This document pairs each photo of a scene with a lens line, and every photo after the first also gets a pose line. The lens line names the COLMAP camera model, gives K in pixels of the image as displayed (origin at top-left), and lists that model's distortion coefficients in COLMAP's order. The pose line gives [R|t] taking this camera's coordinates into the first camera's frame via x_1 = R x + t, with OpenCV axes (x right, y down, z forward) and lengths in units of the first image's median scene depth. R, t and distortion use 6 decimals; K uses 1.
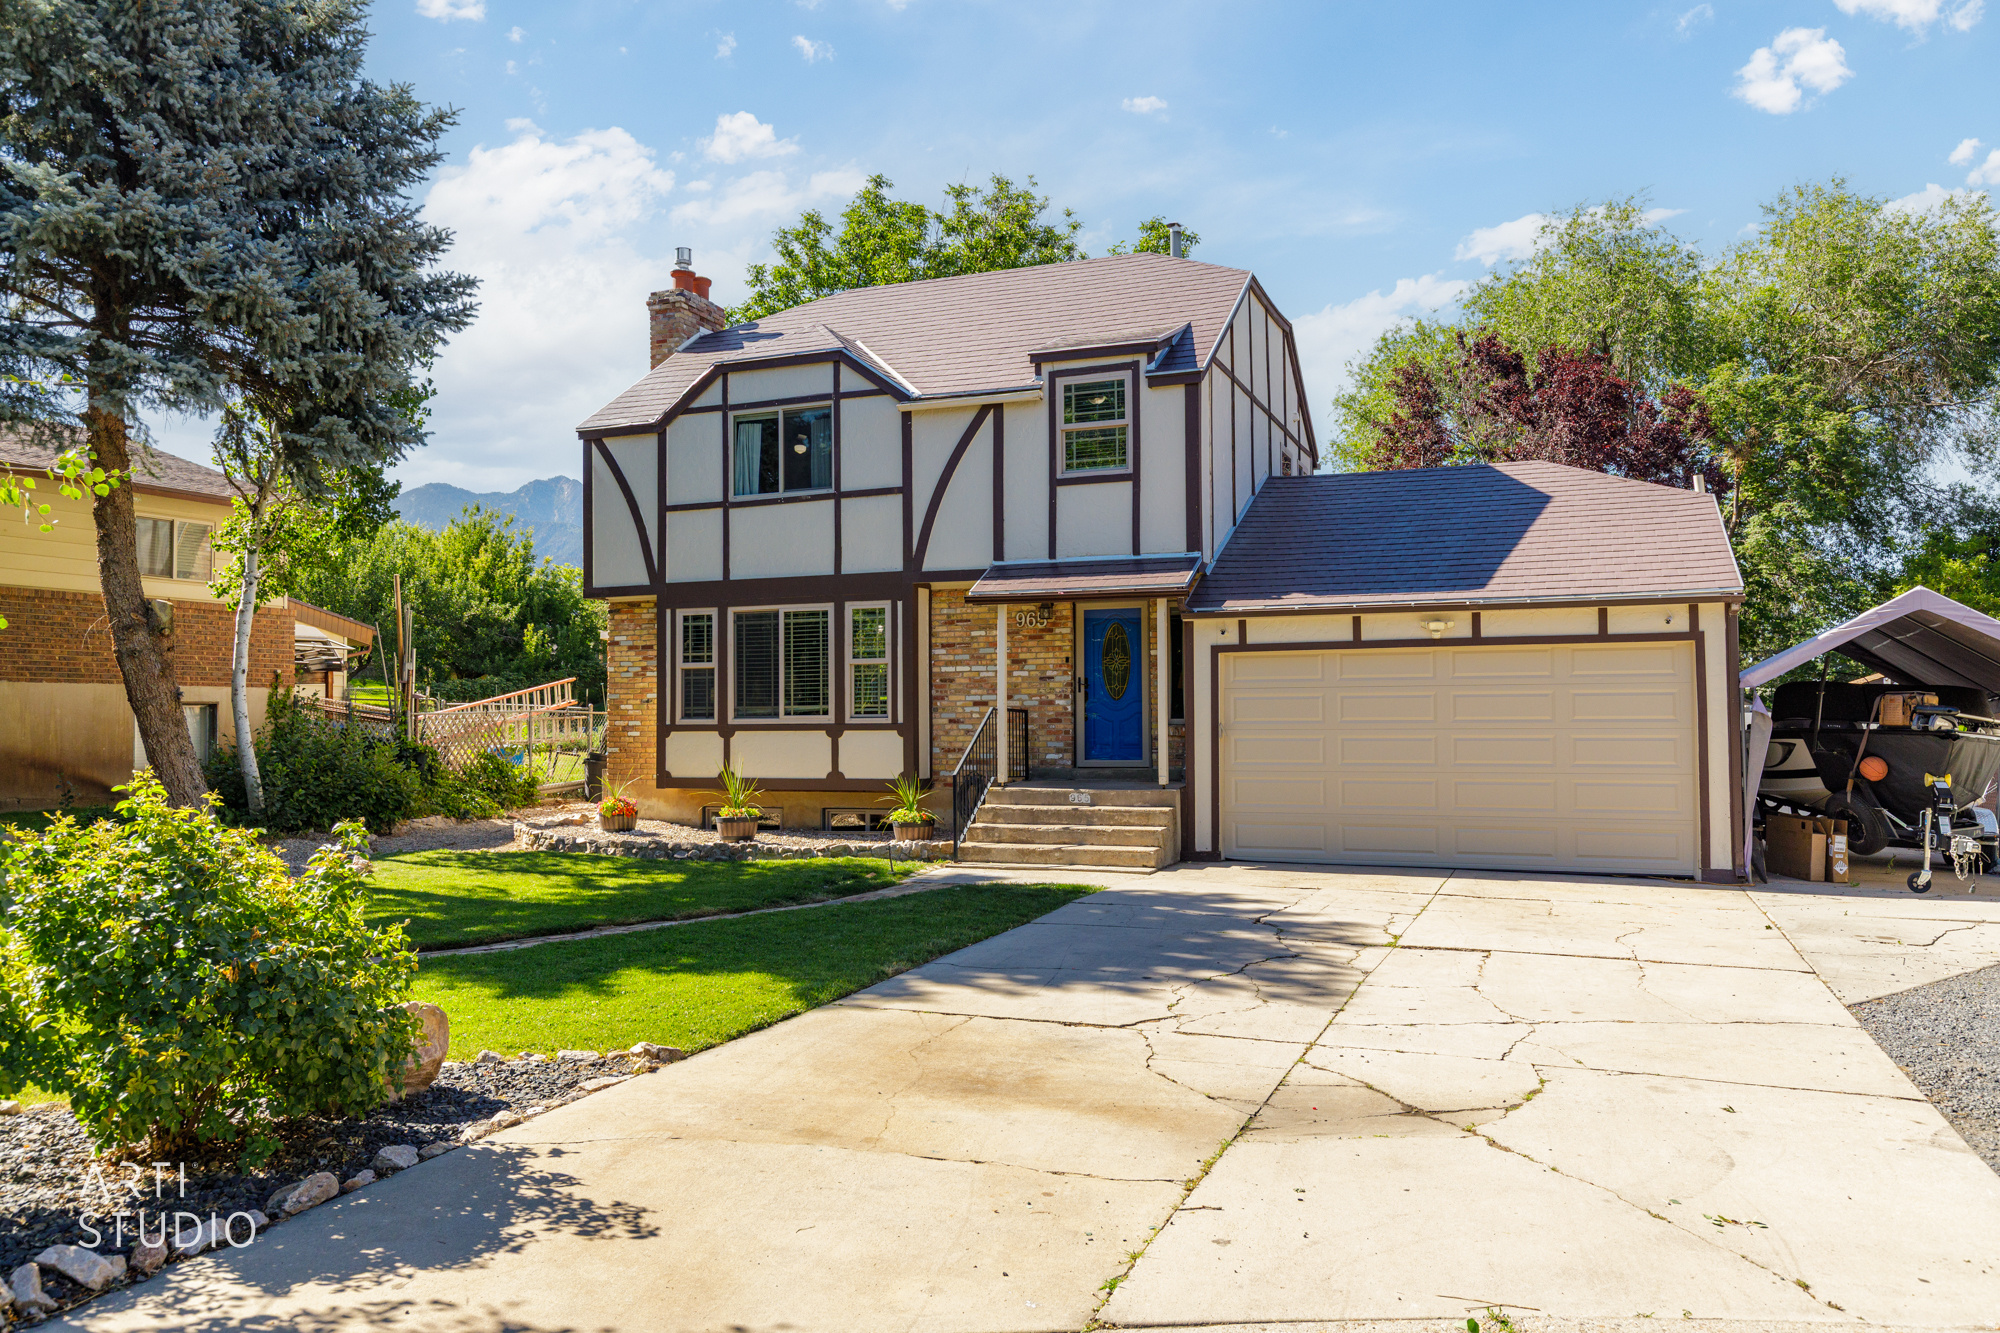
lens RADIAL K [[1444.4, 0, 997.5], [0, 1444.4, 668.8], [0, 0, 1]] dist [0.000010, 0.000000]
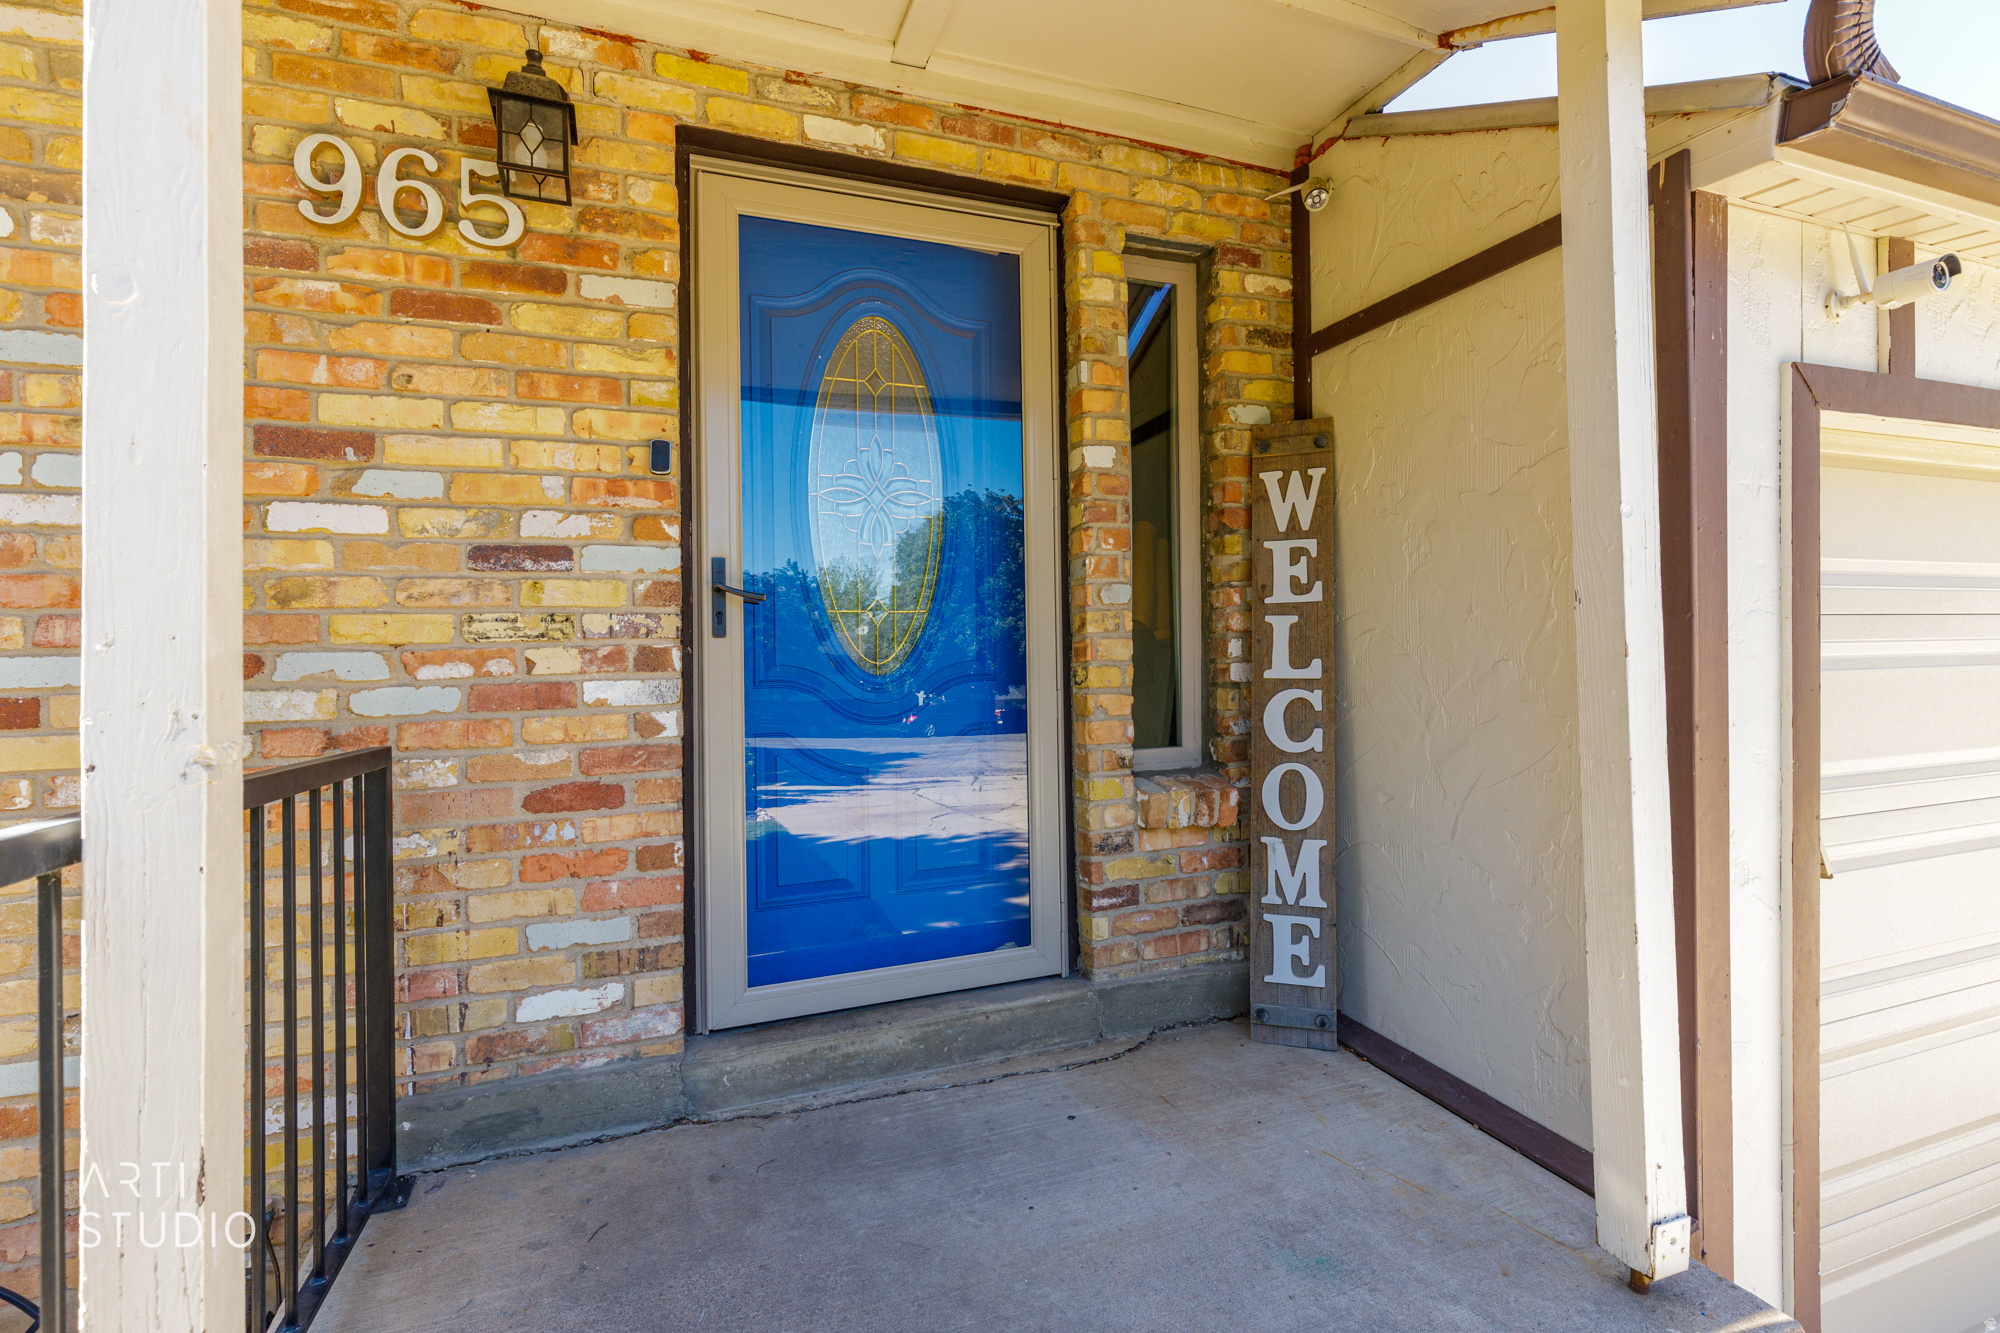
lens RADIAL K [[901.3, 0, 993.5], [0, 901.3, 654.1], [0, 0, 1]] dist [0.008946, -0.001099]
pose [[0.751739, 0.000068, 0.659461, 0.005418], [-0.012074, 0.999834, 0.013660, 0.016298], [-0.659350, -0.018231, 0.751615, 0.885122]]
